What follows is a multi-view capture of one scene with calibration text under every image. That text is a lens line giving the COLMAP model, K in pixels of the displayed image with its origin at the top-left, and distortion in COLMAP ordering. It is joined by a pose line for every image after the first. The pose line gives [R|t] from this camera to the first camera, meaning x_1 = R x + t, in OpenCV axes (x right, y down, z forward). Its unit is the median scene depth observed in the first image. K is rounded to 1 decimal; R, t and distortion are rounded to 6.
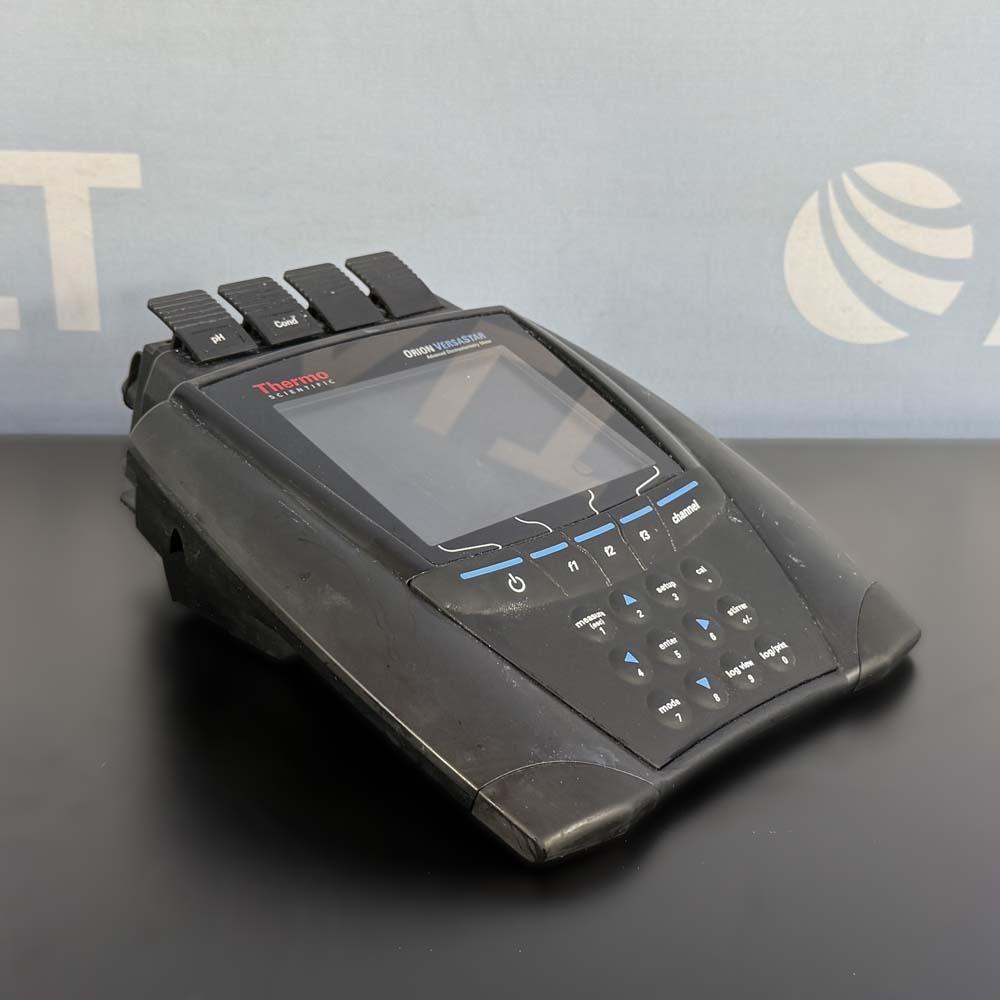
lens RADIAL K [[1658.3, 0, 501.8], [0, 1658.3, 501.6], [0, 0, 1]] dist [0.116471, -0.003967]
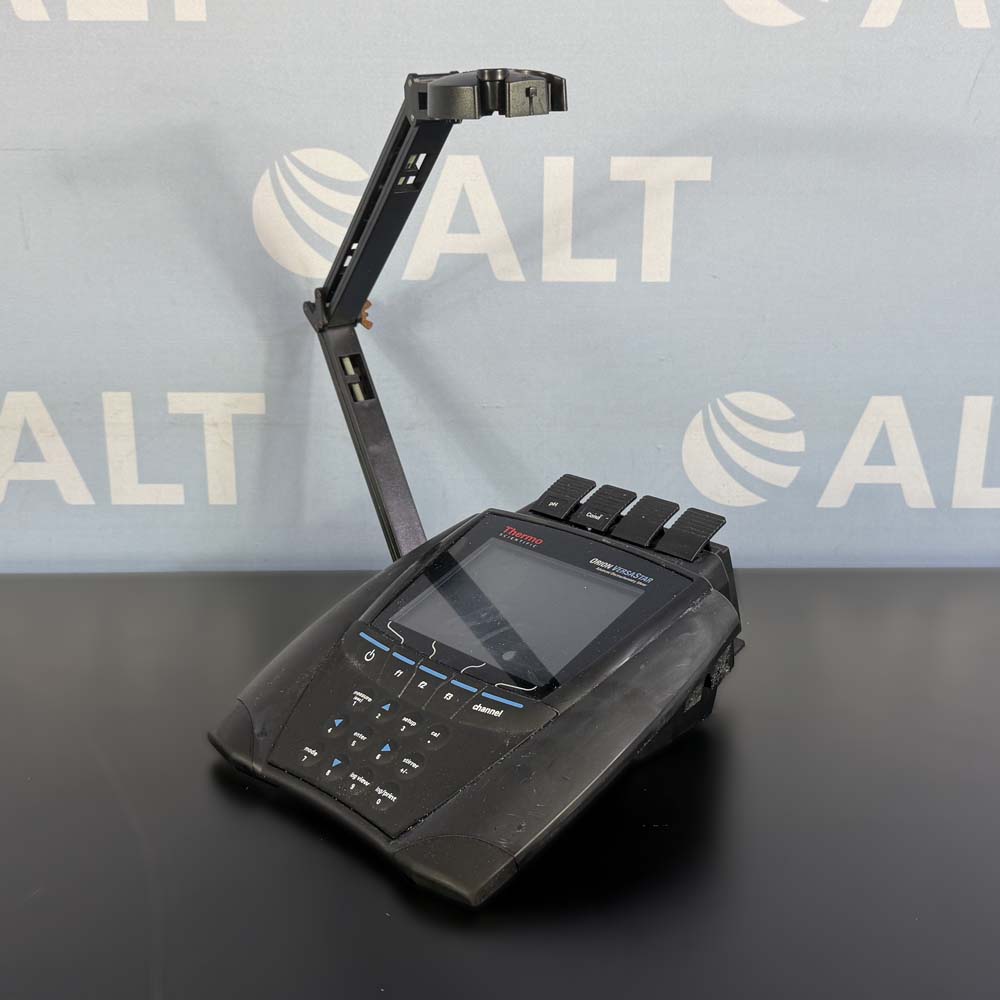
lens RADIAL K [[1255.8, 0, 478.3], [0, 1255.8, 495.5], [0, 0, 1]] dist [0.182227, -0.005706]
pose [[-0.008125, 0.293964, -0.955782, 1.087749], [-0.376198, 0.884696, 0.275298, -0.448094], [0.926504, 0.361800, 0.103400, 0.847560]]
